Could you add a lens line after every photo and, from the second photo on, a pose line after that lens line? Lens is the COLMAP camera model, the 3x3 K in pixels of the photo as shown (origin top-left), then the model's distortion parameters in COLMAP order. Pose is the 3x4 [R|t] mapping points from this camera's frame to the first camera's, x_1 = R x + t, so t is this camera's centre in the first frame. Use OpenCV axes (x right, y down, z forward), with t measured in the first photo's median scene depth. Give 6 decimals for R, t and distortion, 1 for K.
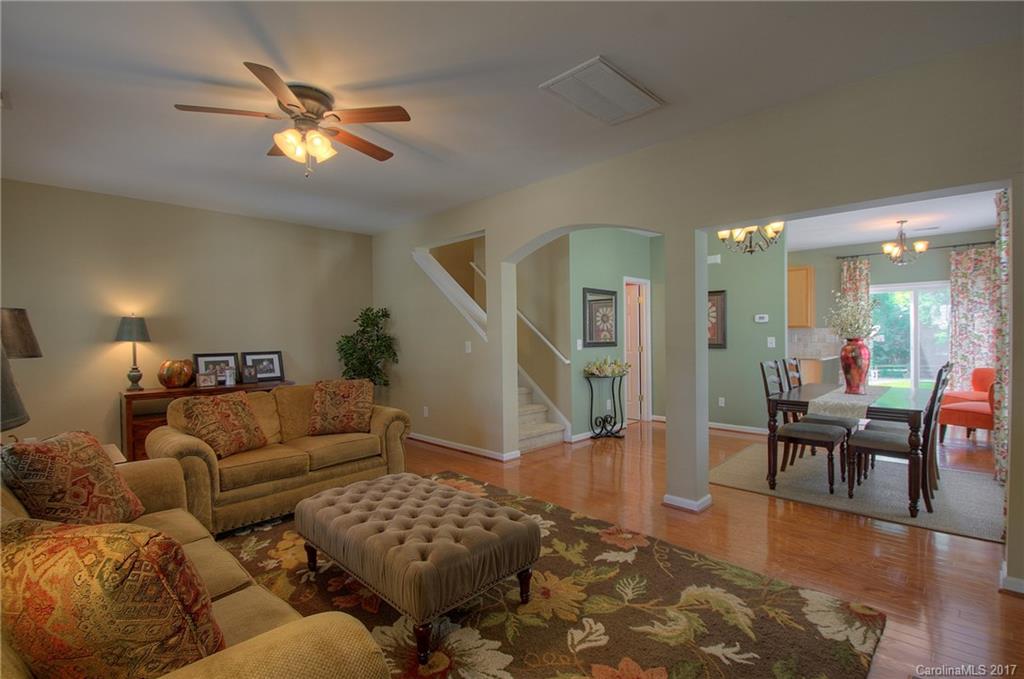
lens RADIAL K [[463.3, 0, 507.2], [0, 463.3, 340.1], [0, 0, 1]] dist [0.000974, -0.019965]
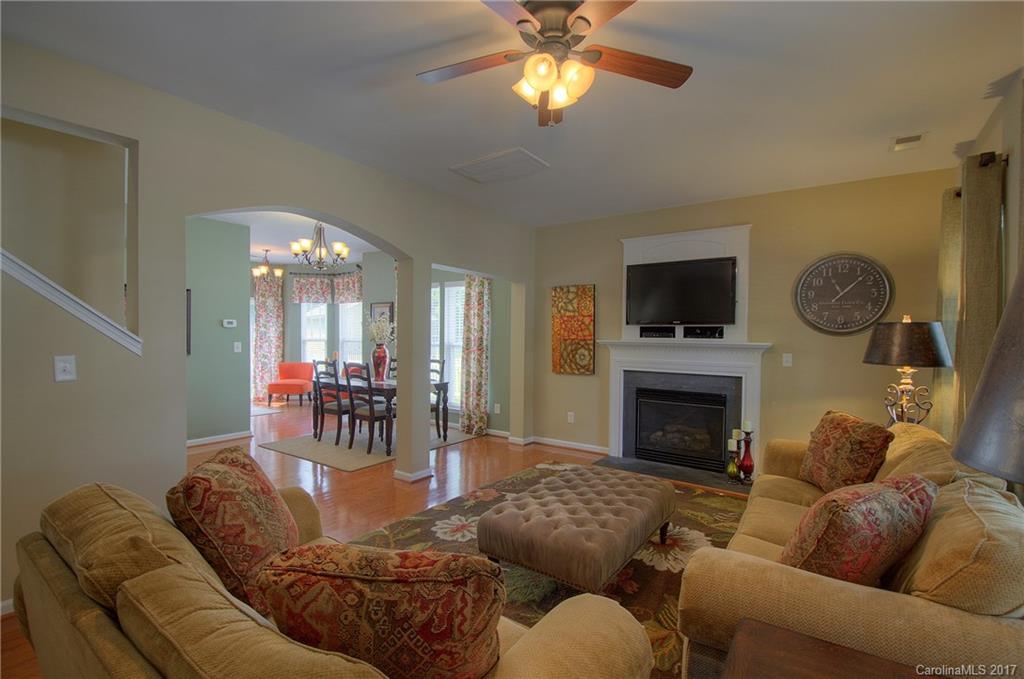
lens RADIAL K [[455.2, 0, 519.7], [0, 455.2, 346.4], [0, 0, 1]] dist [0.001312, -0.014928]
pose [[-0.174806, -0.014562, 0.984495, -0.499983], [0.002148, 0.999883, 0.015171, -0.010610], [-0.984600, 0.004767, -0.174755, 0.529793]]
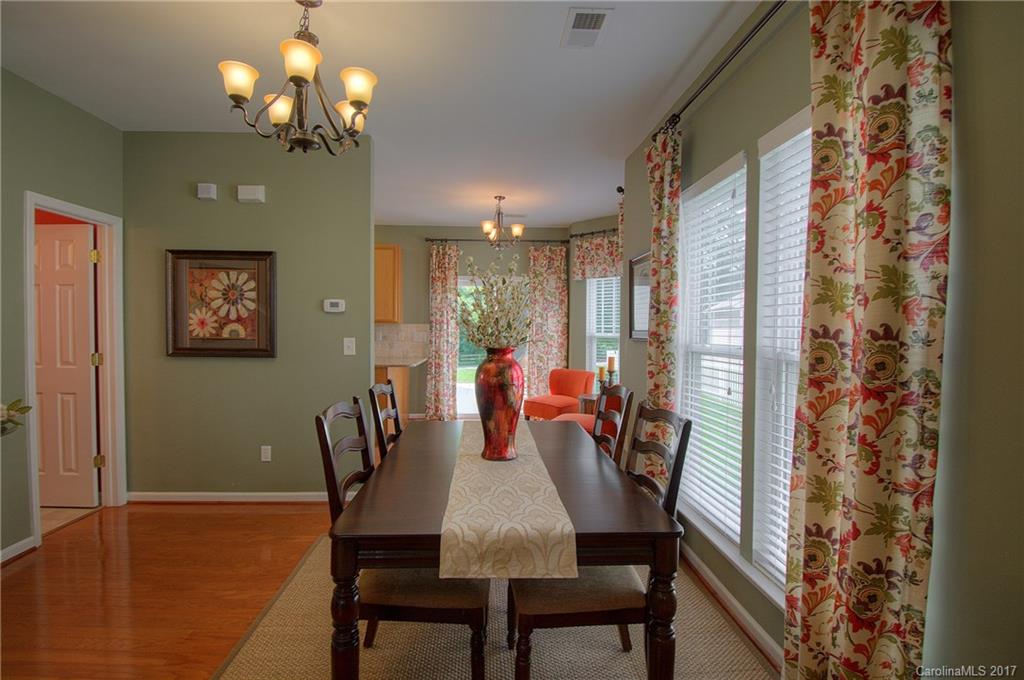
lens RADIAL K [[463.3, 0, 507.2], [0, 463.3, 340.6], [0, 0, 1]] dist [0.000974, -0.019965]
pose [[0.669024, -0.004682, 0.743226, 0.251157], [-0.007774, 0.999881, 0.013296, -0.012131], [-0.743200, -0.014674, 0.668909, 0.428957]]
